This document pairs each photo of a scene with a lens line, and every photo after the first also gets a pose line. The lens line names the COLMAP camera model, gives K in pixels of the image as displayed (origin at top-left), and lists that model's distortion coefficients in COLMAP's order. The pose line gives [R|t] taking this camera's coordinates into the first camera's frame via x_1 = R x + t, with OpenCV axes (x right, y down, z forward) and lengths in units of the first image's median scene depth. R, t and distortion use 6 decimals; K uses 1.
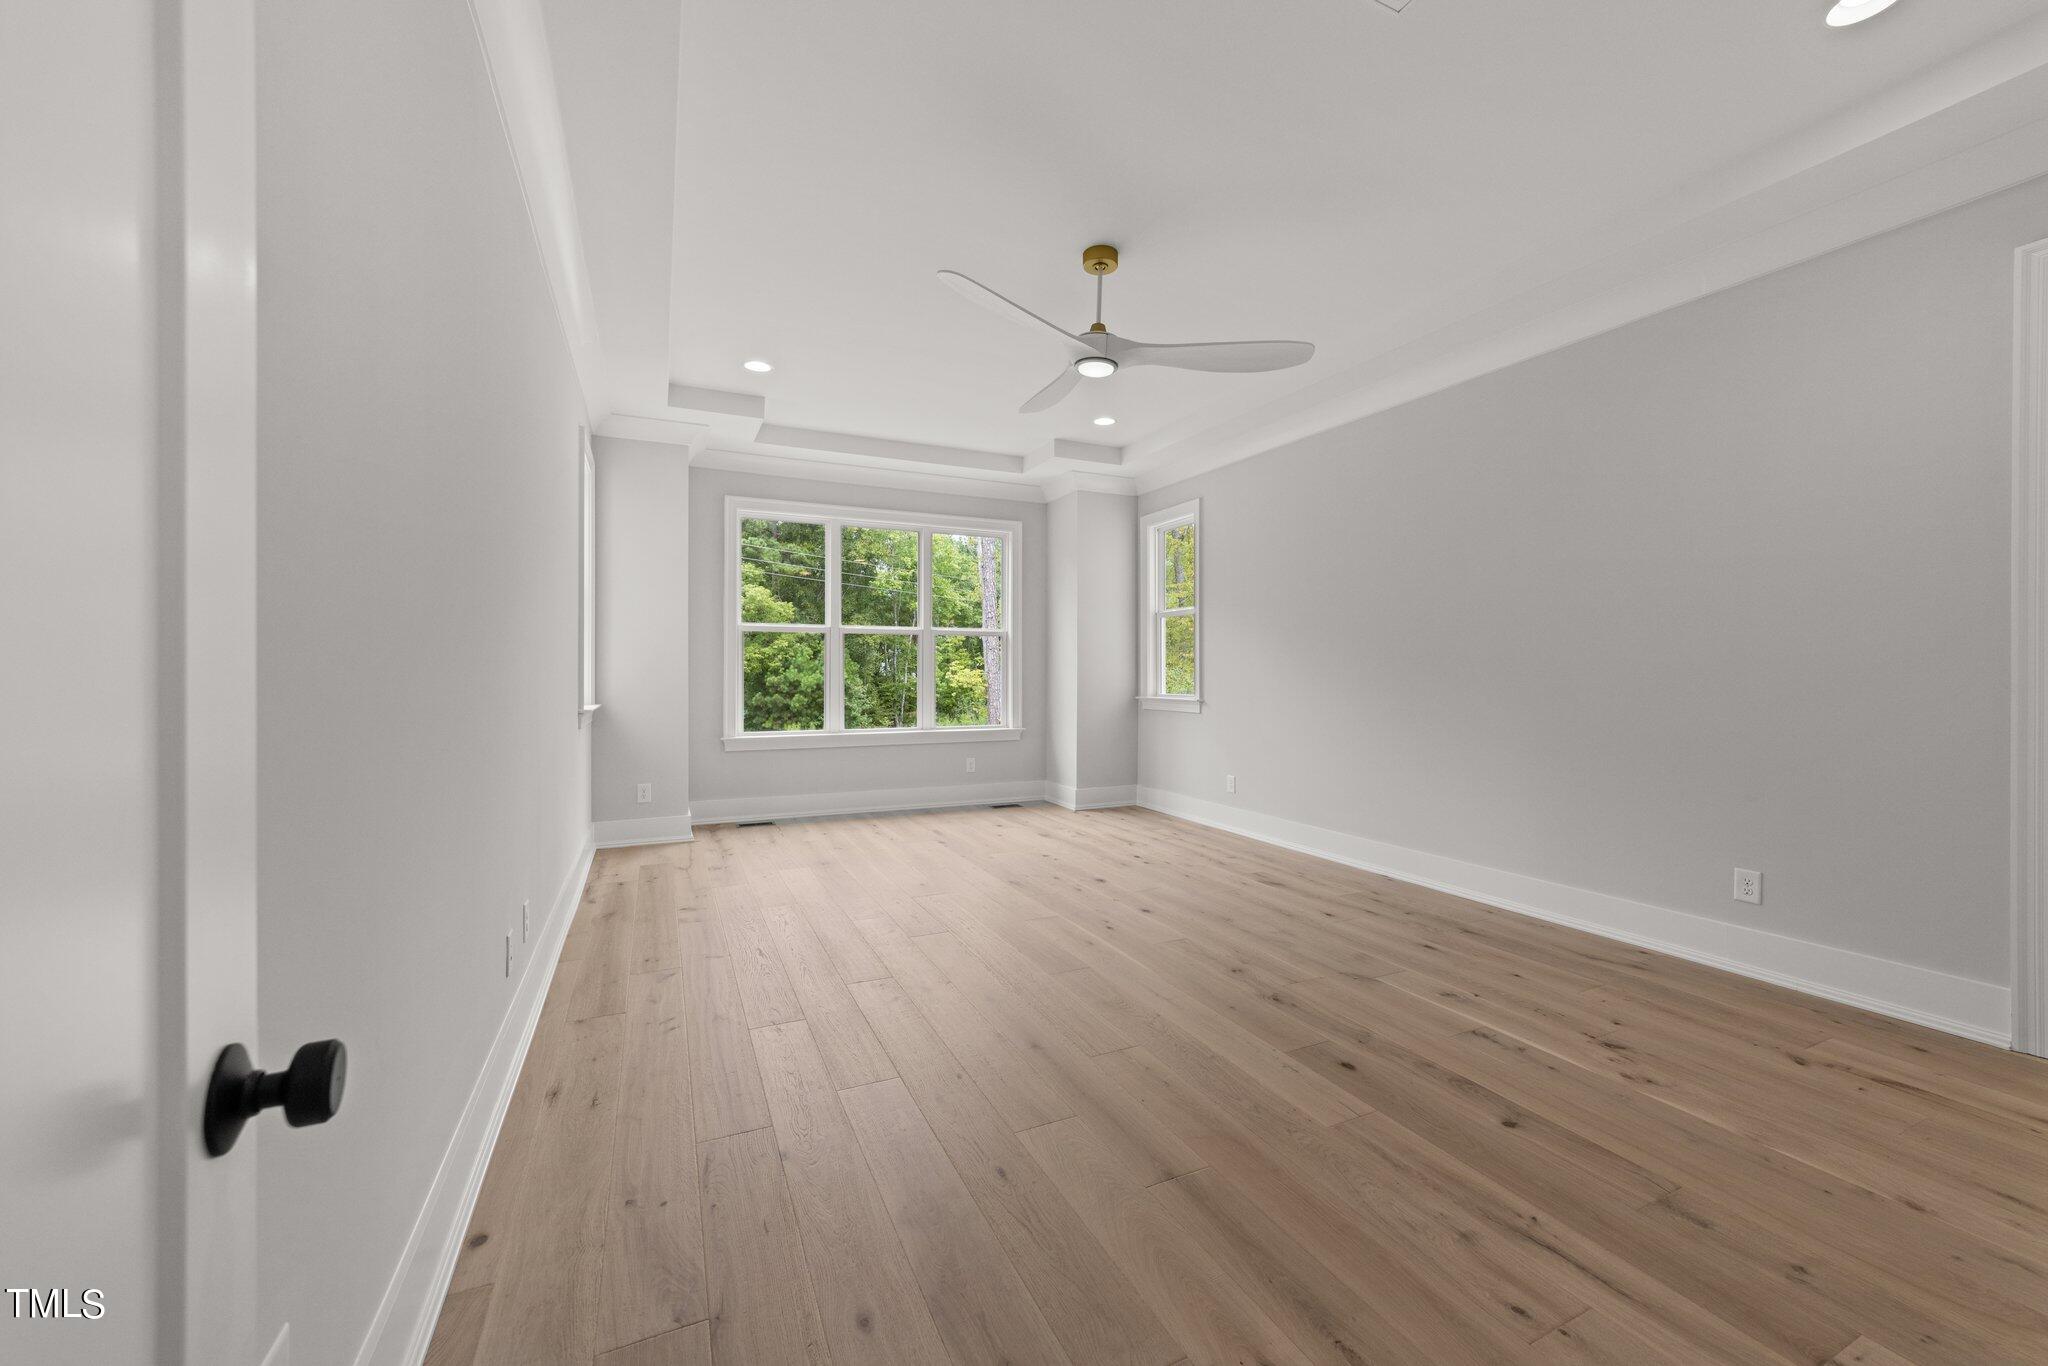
lens RADIAL K [[780.6, 0, 1024.0], [0, 780.6, 683.0], [0, 0, 1]] dist [-0.002660, 0.000129]
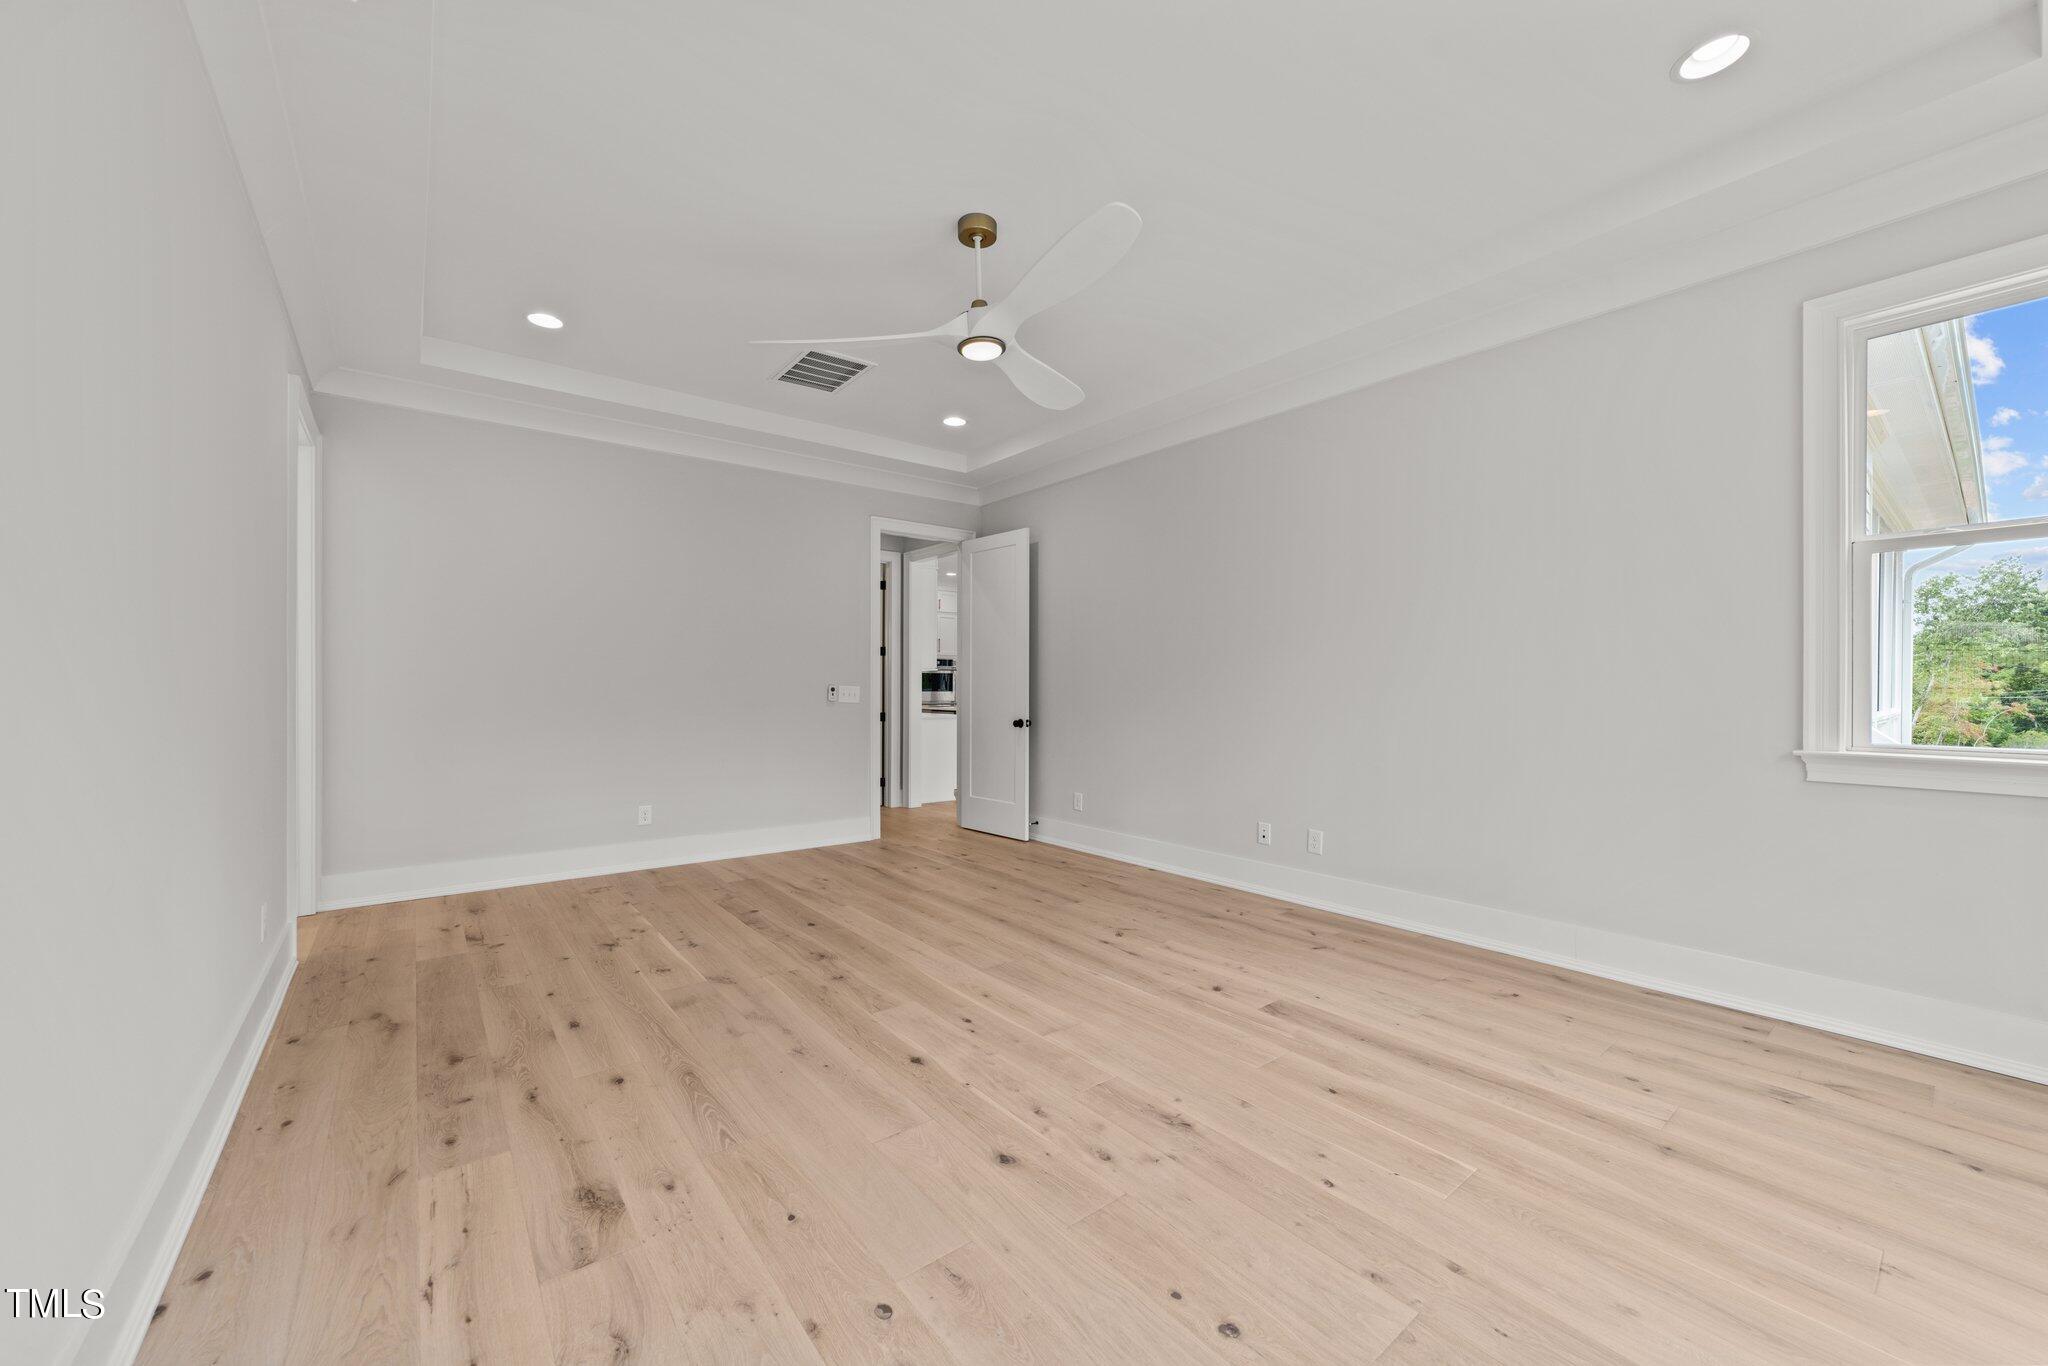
lens RADIAL K [[780.6, 0, 1024.0], [0, 780.6, 683.0], [0, 0, 1]] dist [-0.002660, 0.000129]
pose [[-0.971885, -0.004212, -0.235418, 0.288029], [-0.005741, 0.999967, 0.005812, -0.028009], [0.235386, 0.007000, -0.971877, 2.125725]]
